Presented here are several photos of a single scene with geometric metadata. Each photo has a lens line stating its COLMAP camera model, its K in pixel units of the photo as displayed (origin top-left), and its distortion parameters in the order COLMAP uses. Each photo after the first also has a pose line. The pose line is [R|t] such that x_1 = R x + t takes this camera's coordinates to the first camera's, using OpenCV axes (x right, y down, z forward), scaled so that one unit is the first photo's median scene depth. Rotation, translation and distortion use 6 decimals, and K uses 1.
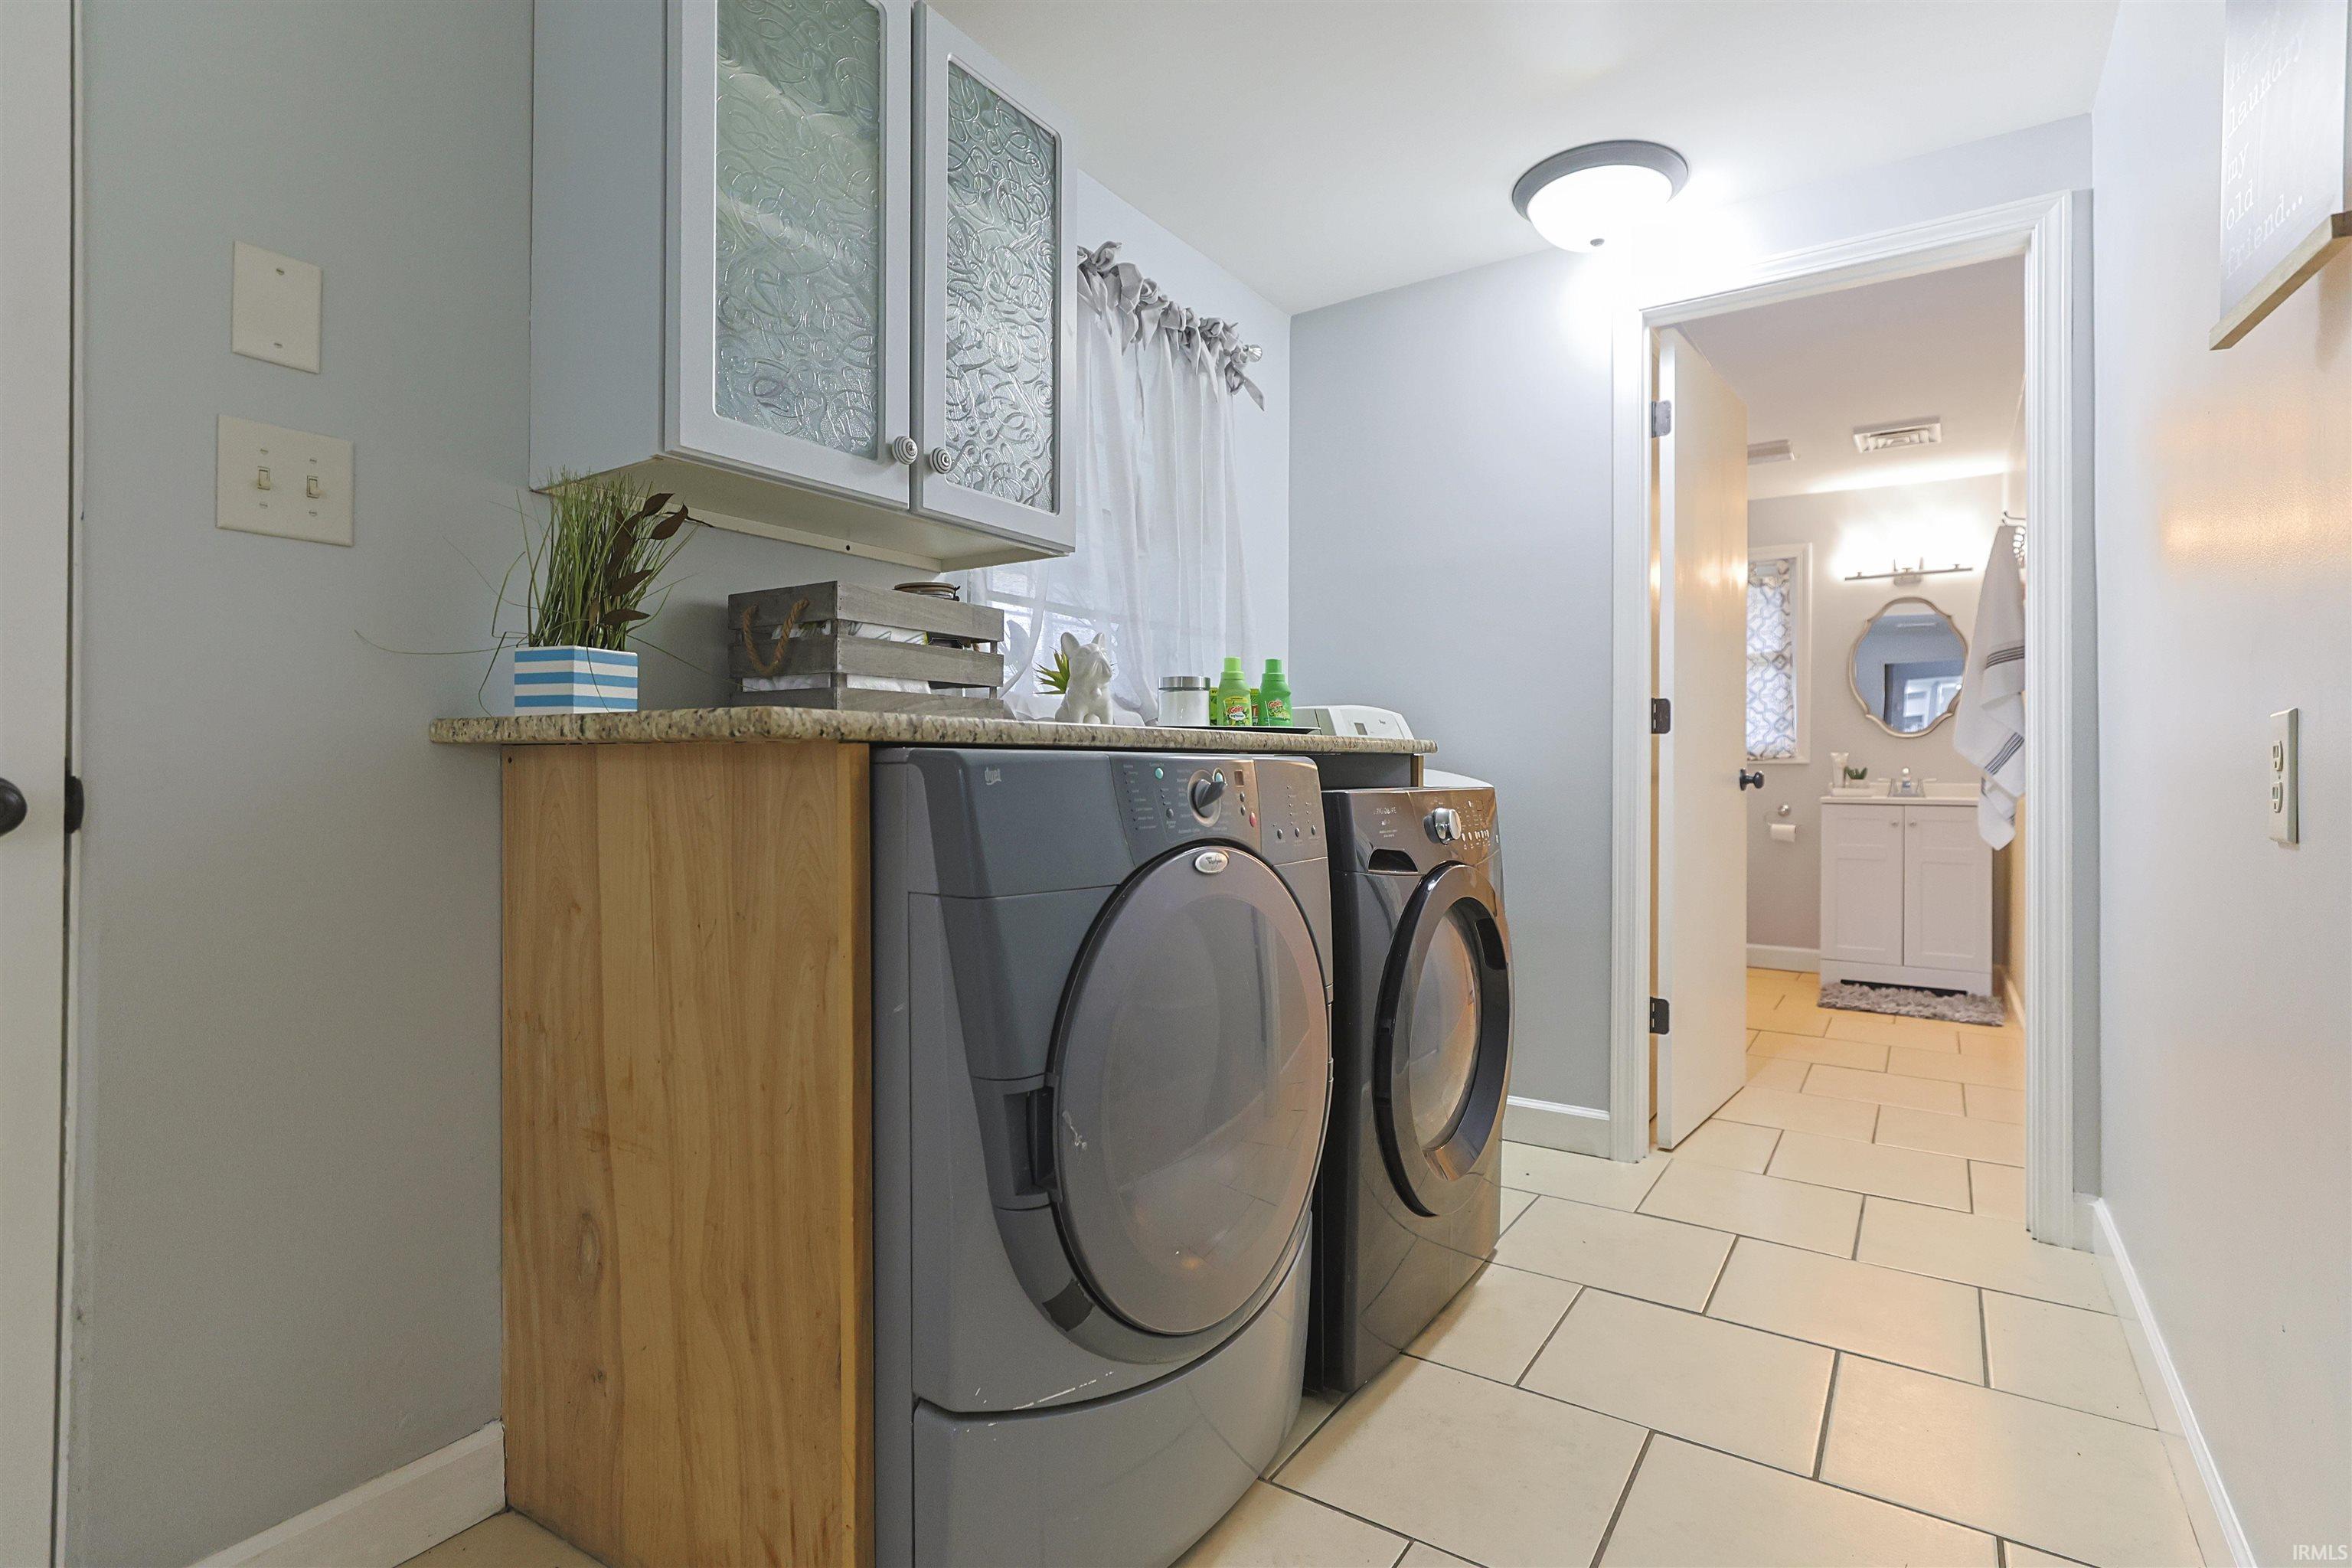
lens RADIAL K [[1146.8, 0, 1177.1], [0, 1146.8, 771.3], [0, 0, 1]] dist [-0.021425, 0.012925]
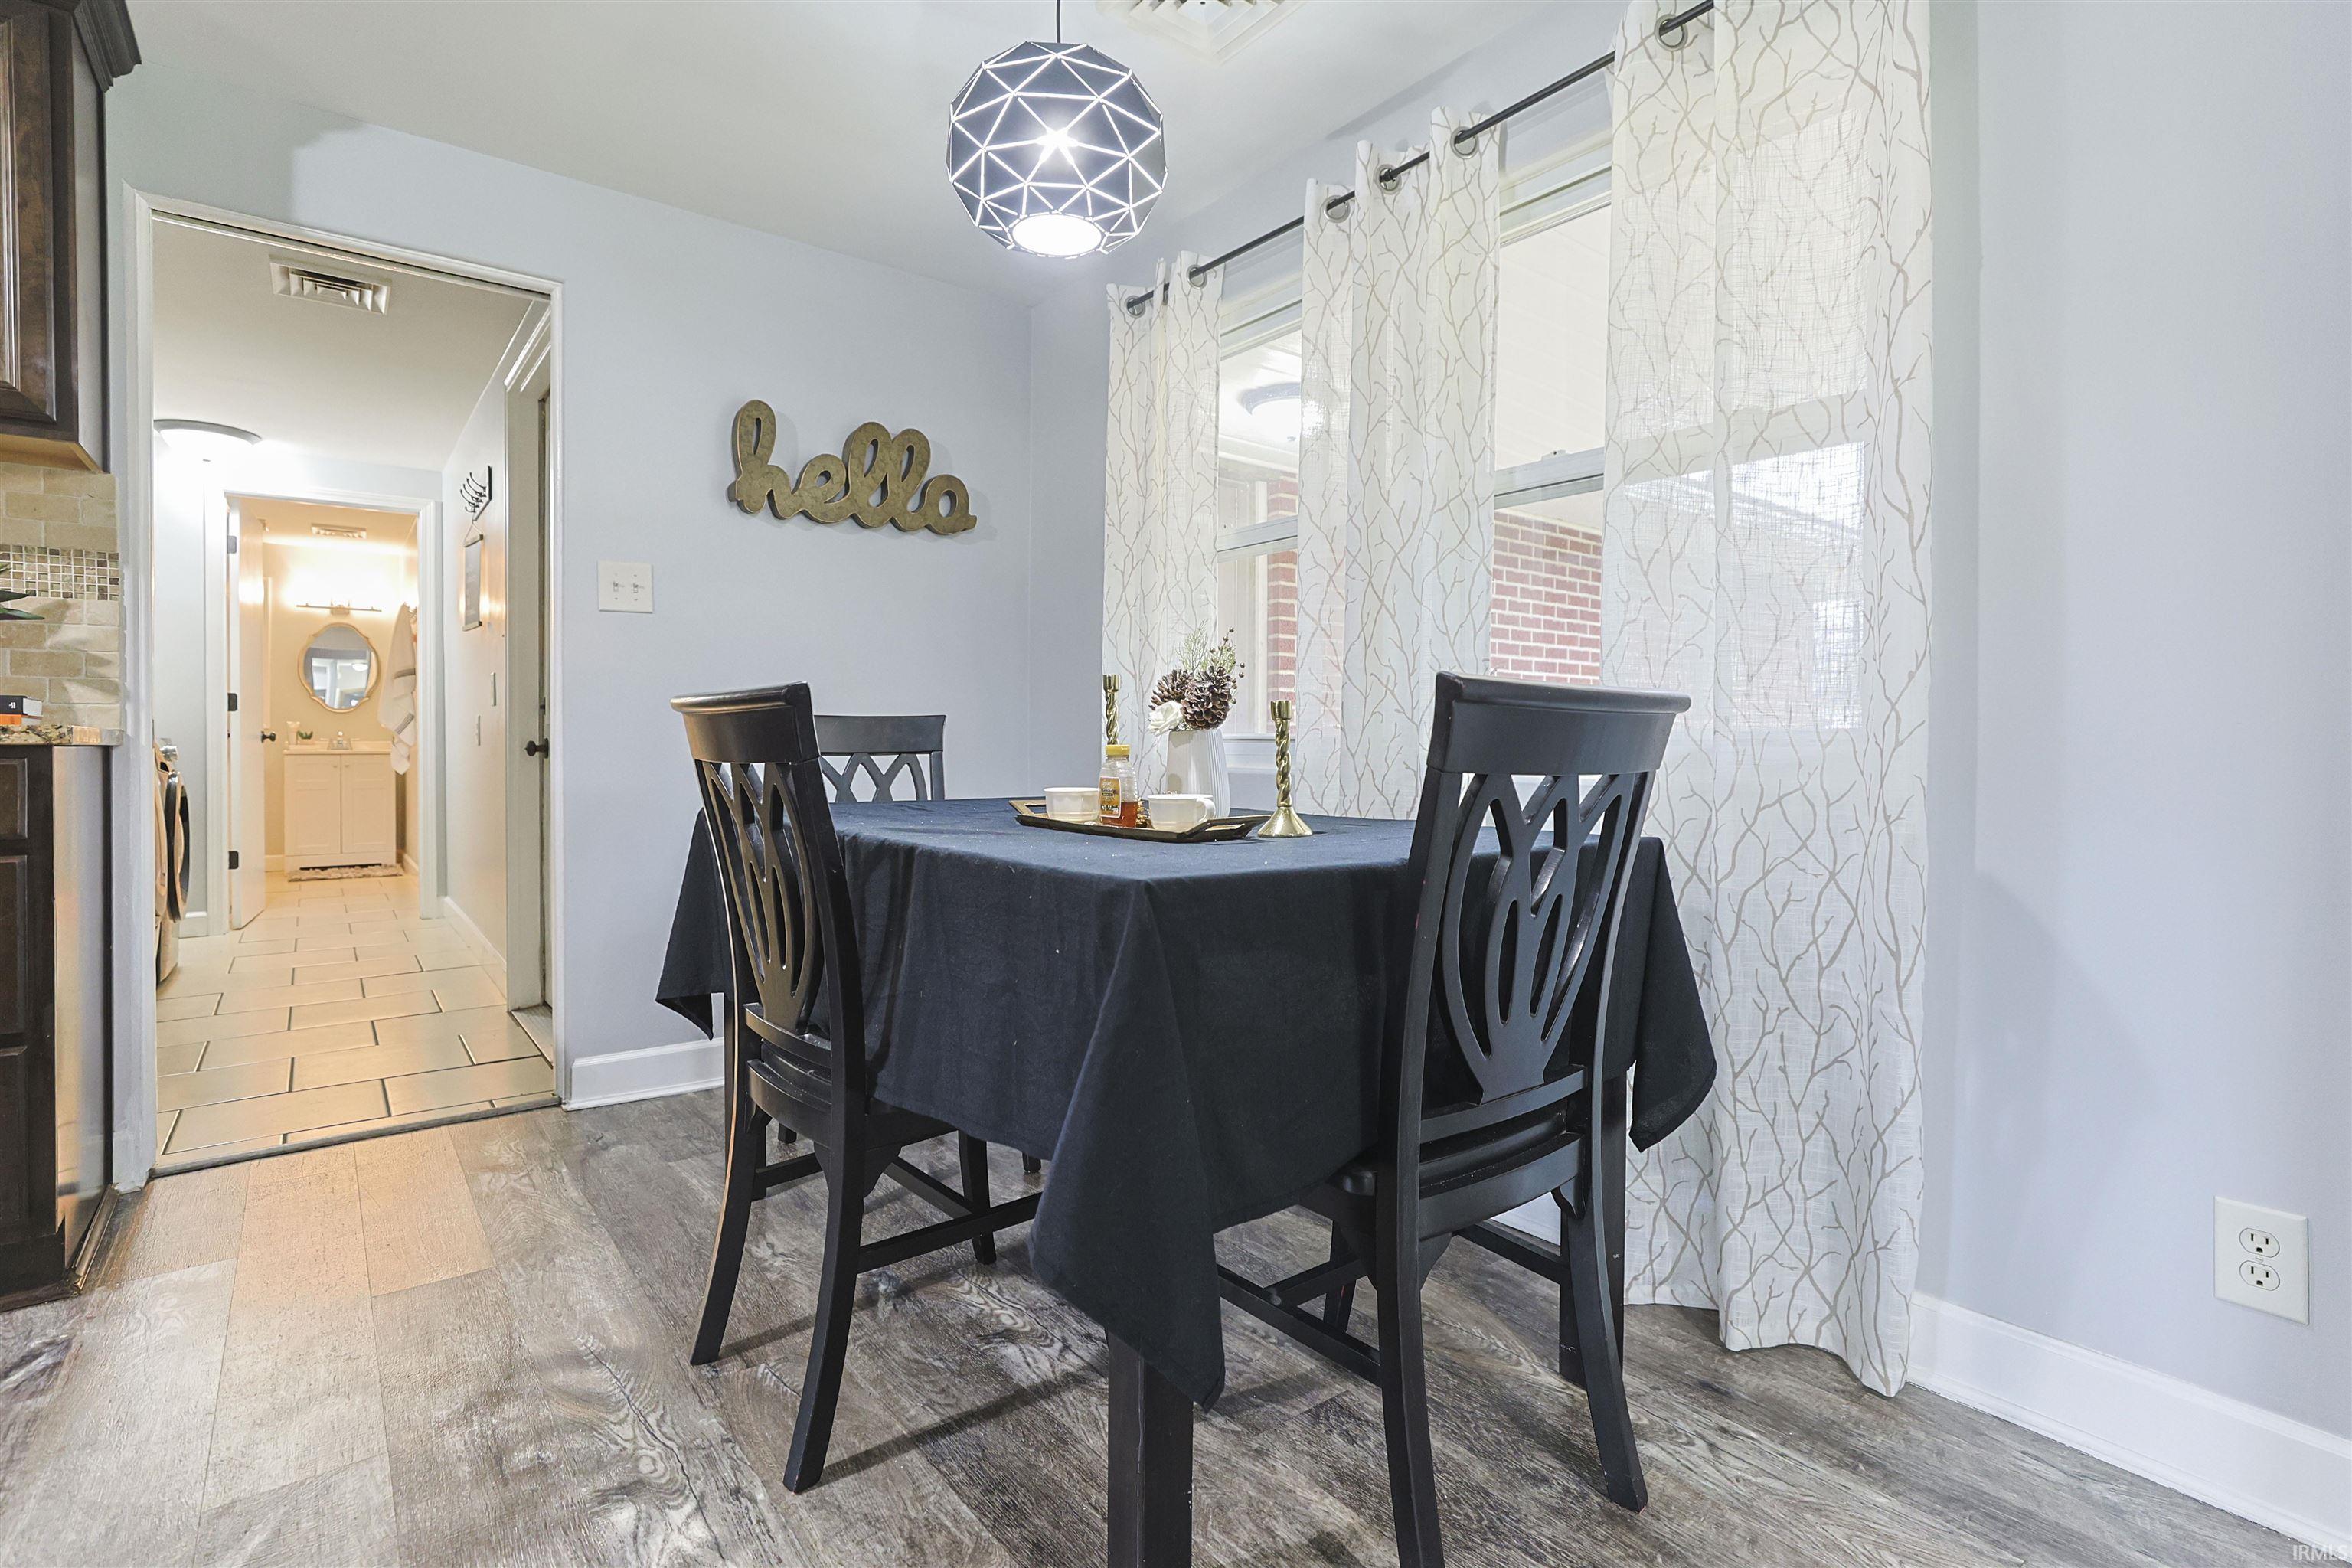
lens RADIAL K [[1146.8, 0, 1164.4], [0, 1146.8, 744.4], [0, 0, 1]] dist [-0.021425, 0.012925]
pose [[0.336010, -0.006054, 0.941839, -0.436007], [-0.000431, 0.999978, 0.006581, 0.004443], [-0.941858, -0.002617, 0.336000, -0.569469]]
